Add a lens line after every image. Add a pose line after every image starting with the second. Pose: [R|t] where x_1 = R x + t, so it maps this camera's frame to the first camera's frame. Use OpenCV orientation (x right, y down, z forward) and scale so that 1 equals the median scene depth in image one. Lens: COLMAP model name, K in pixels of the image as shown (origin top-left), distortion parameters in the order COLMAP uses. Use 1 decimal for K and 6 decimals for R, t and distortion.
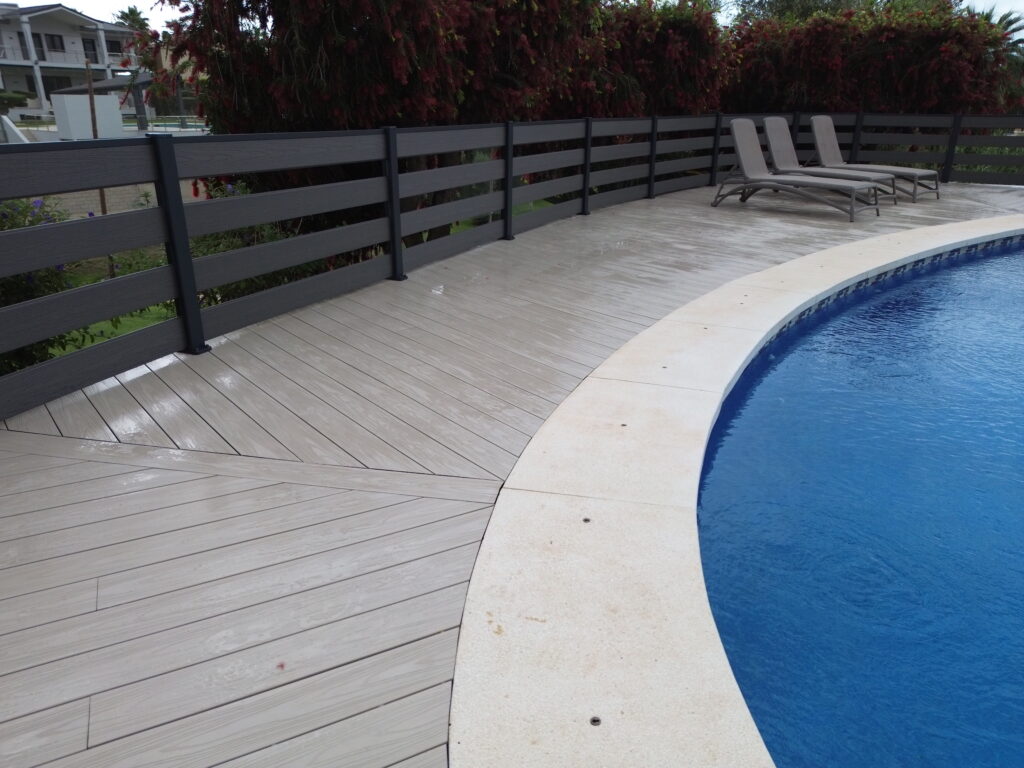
lens RADIAL K [[687.1, 0, 512.0], [0, 687.1, 384.0], [0, 0, 1]] dist [0.061943, -0.071373]
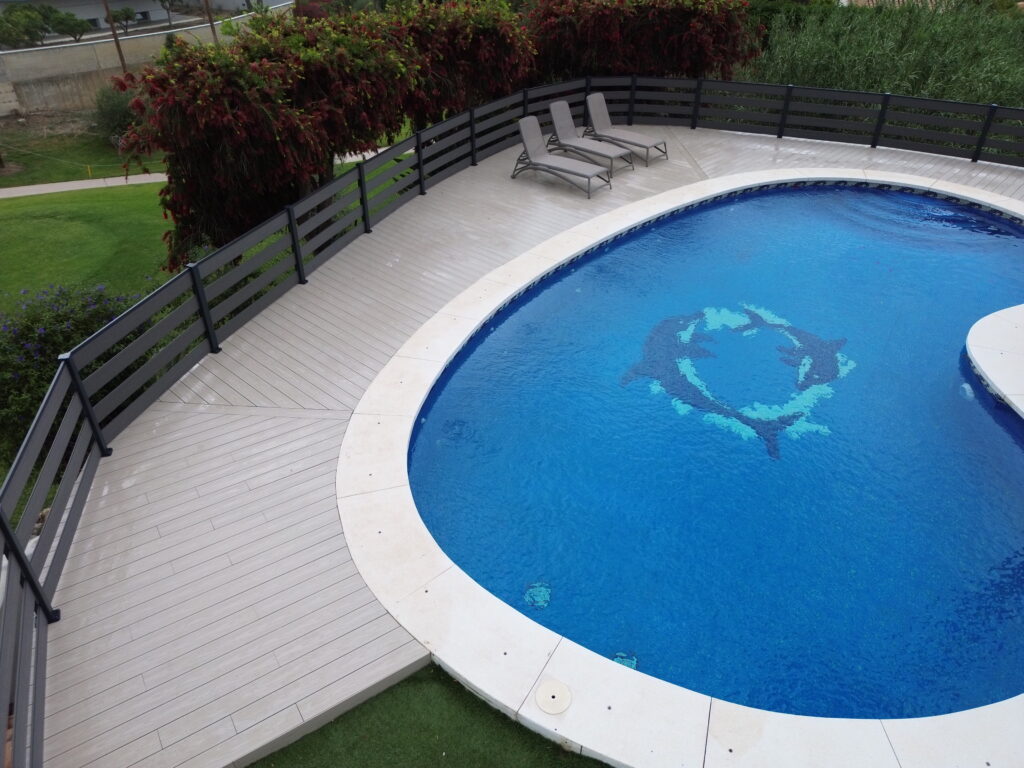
lens RADIAL K [[687.1, 0, 512.0], [0, 687.1, 384.0], [0, 0, 1]] dist [0.061943, -0.071373]
pose [[0.991632, -0.073594, 0.106069, 0.095568], [0.046767, 0.970579, 0.236197, -0.169417], [-0.120331, -0.229260, 0.965899, -0.509345]]
